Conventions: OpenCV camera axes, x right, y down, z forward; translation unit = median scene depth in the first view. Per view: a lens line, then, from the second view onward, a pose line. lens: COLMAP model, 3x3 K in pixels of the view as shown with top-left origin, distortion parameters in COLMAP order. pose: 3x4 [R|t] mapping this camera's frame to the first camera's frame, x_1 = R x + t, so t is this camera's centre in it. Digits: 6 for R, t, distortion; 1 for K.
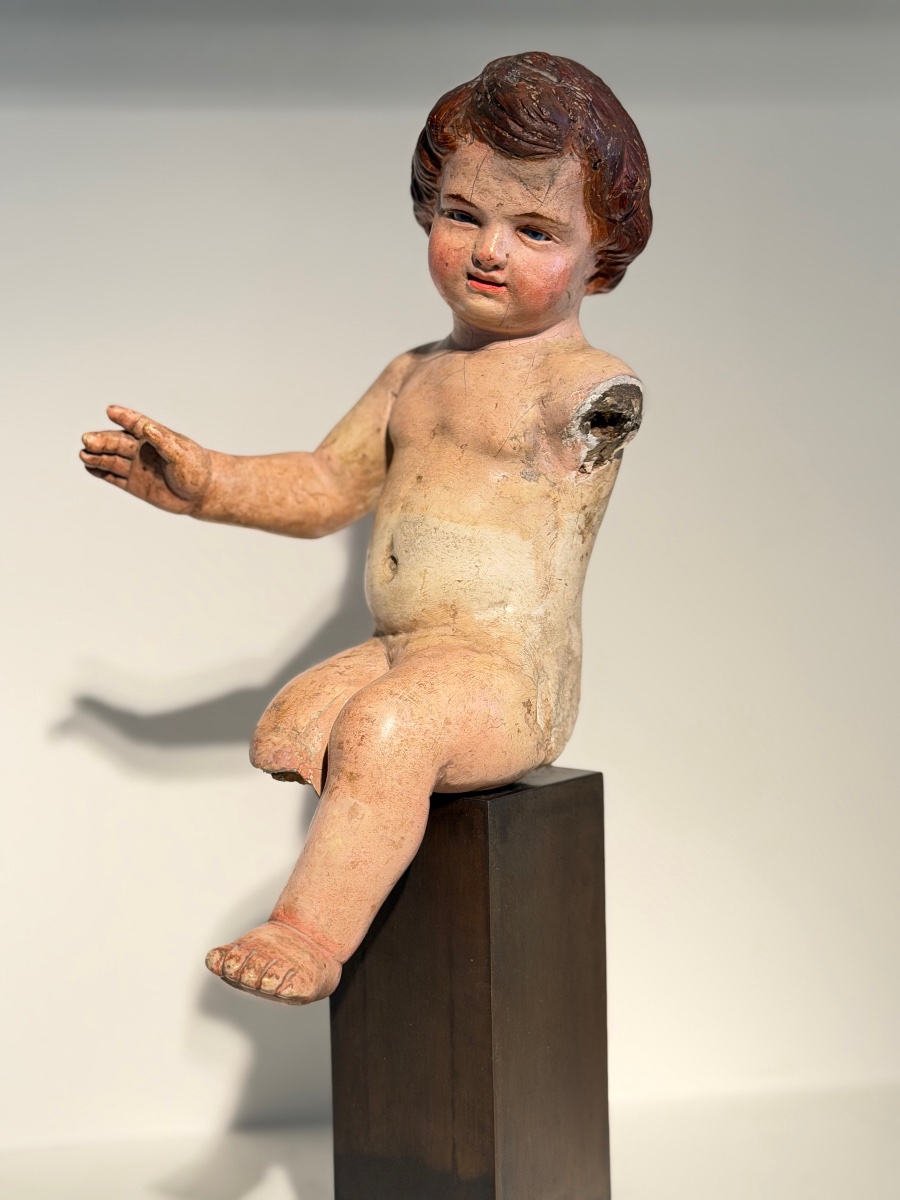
lens RADIAL K [[2173.7, 0, 450.0], [0, 2173.7, 600.0], [0, 0, 1]] dist [0.127216, -0.040852]
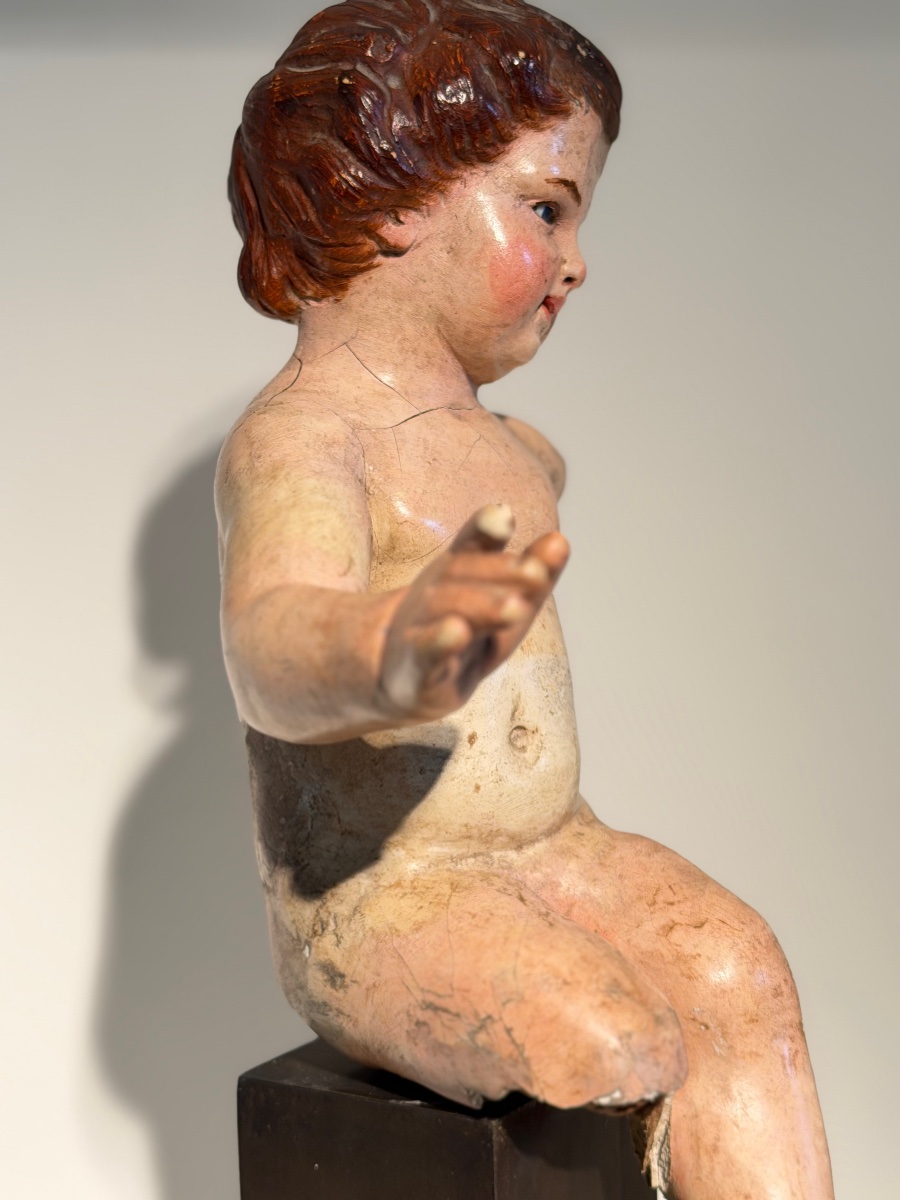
lens RADIAL K [[2187.3, 0, 450.0], [0, 2187.3, 600.0], [0, 0, 1]] dist [0.197443, -0.135654]
pose [[-0.058166, -0.071005, 0.995779, -0.685862], [0.115781, 0.990257, 0.077375, -0.112407], [-0.991570, 0.119793, -0.049378, 1.076683]]
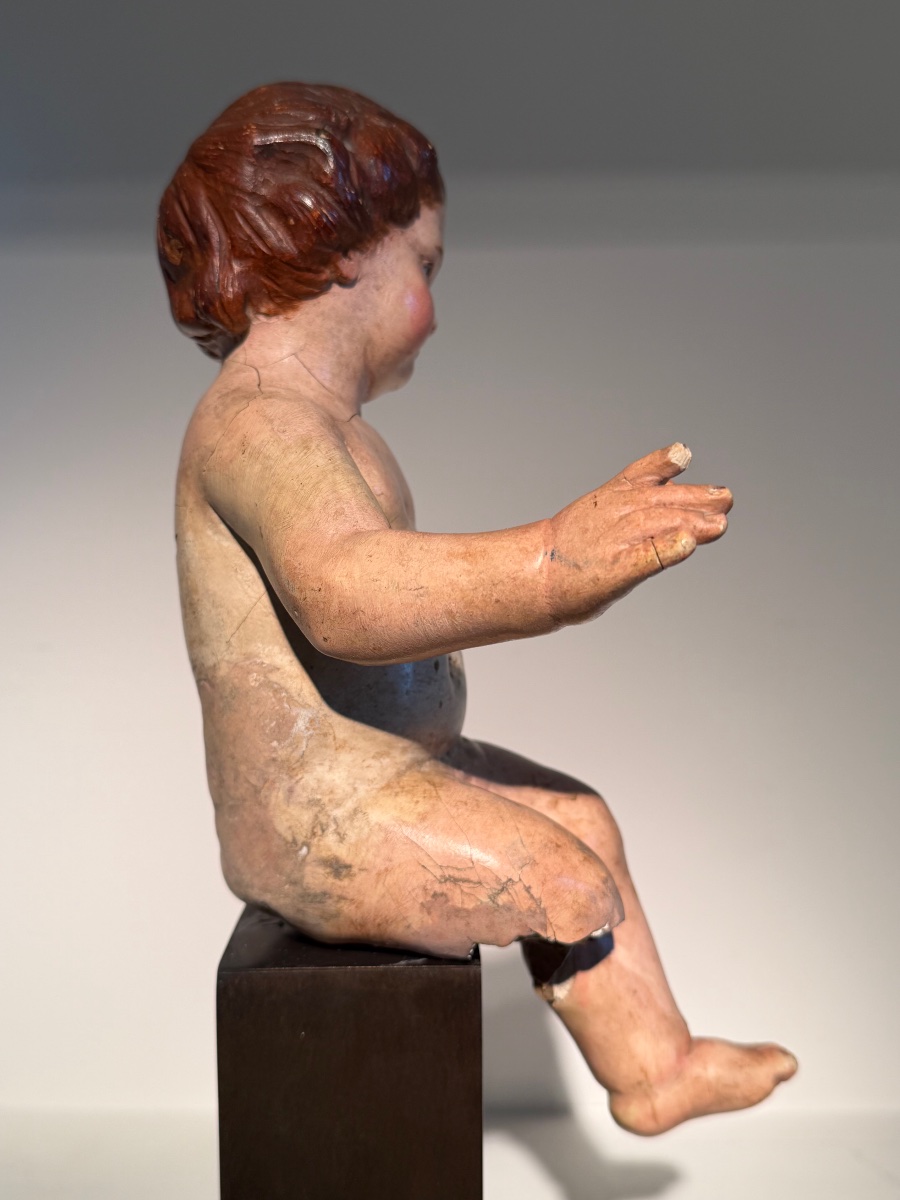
lens RADIAL K [[1227.9, 0, 450.0], [0, 1227.9, 600.0], [0, 0, 1]] dist [0.216139, -0.634398]
pose [[-0.592159, -0.020740, 0.805554, -0.417570], [0.083578, 0.992697, 0.086996, -0.085077], [-0.801475, 0.118842, -0.586101, 1.308563]]
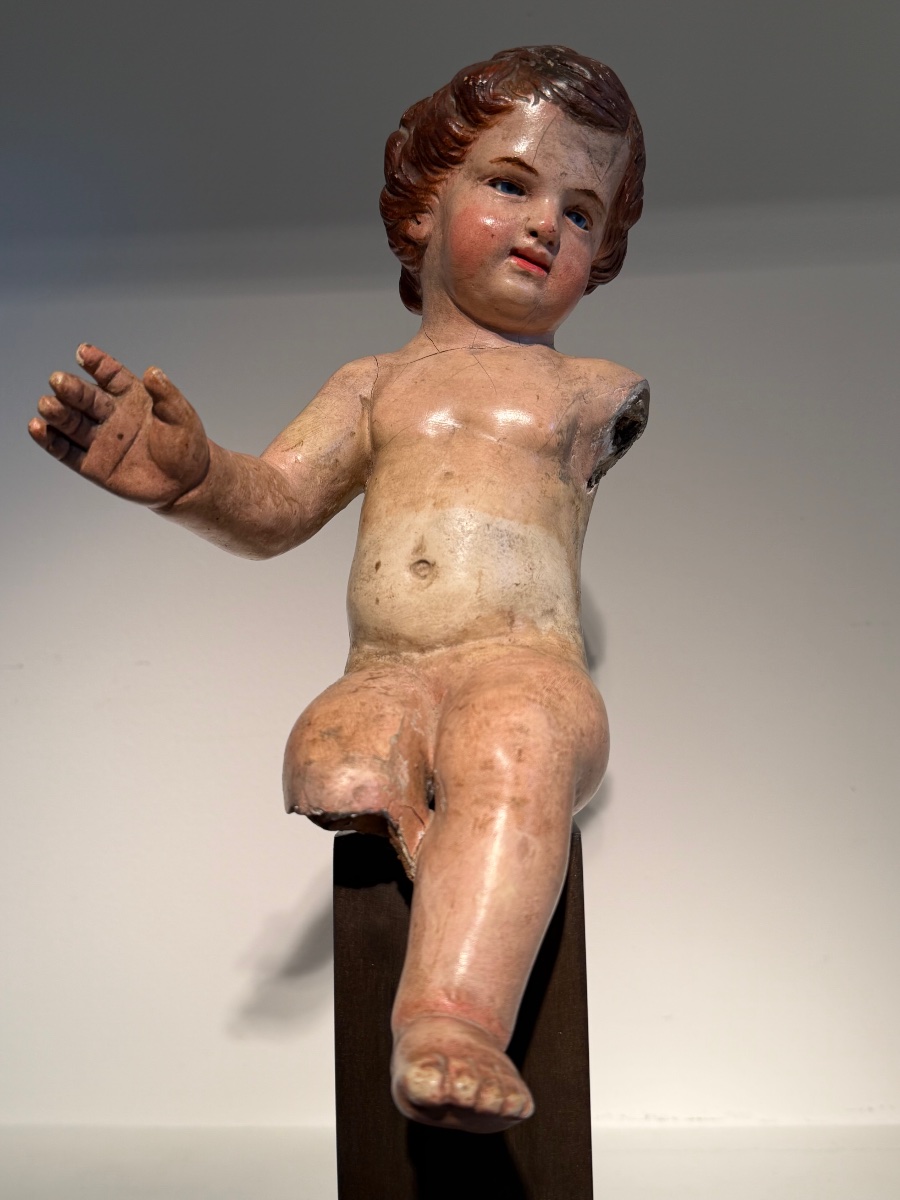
lens RADIAL K [[1227.9, 0, 450.0], [0, 1227.9, 600.0], [0, 0, 1]] dist [0.216139, -0.634398]
pose [[0.823977, 0.038100, 0.565341, -0.302377], [0.054681, 0.987733, -0.146263, 0.069690], [-0.563978, 0.151431, 0.811786, 0.615429]]
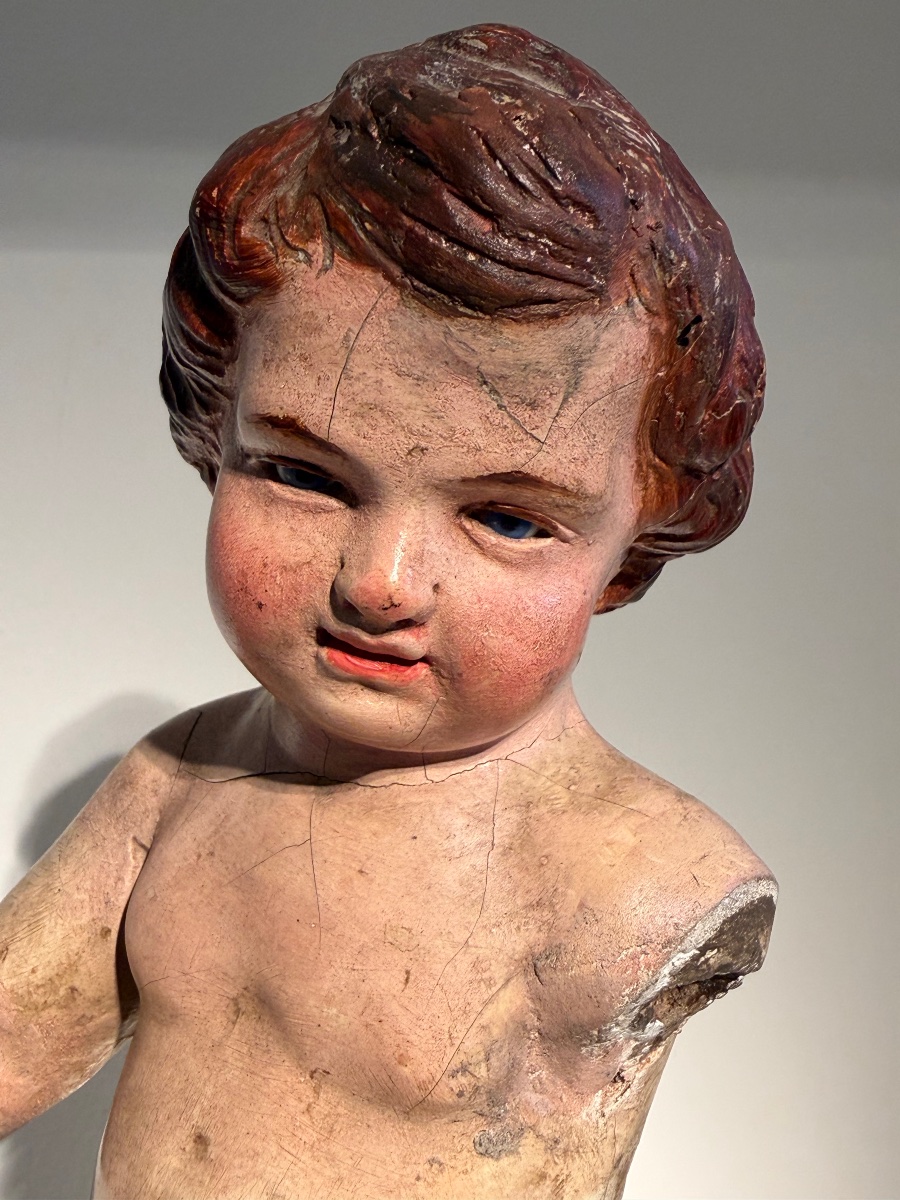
lens RADIAL K [[1231.2, 0, 449.4], [0, 1231.2, 523.5], [0, 0, 1]] dist [0.006499, 0.016541]
pose [[0.986057, -0.029558, 0.163761, -0.003489], [0.030977, 0.999501, -0.006114, -0.165548], [-0.163499, 0.011101, 0.986481, 0.798288]]
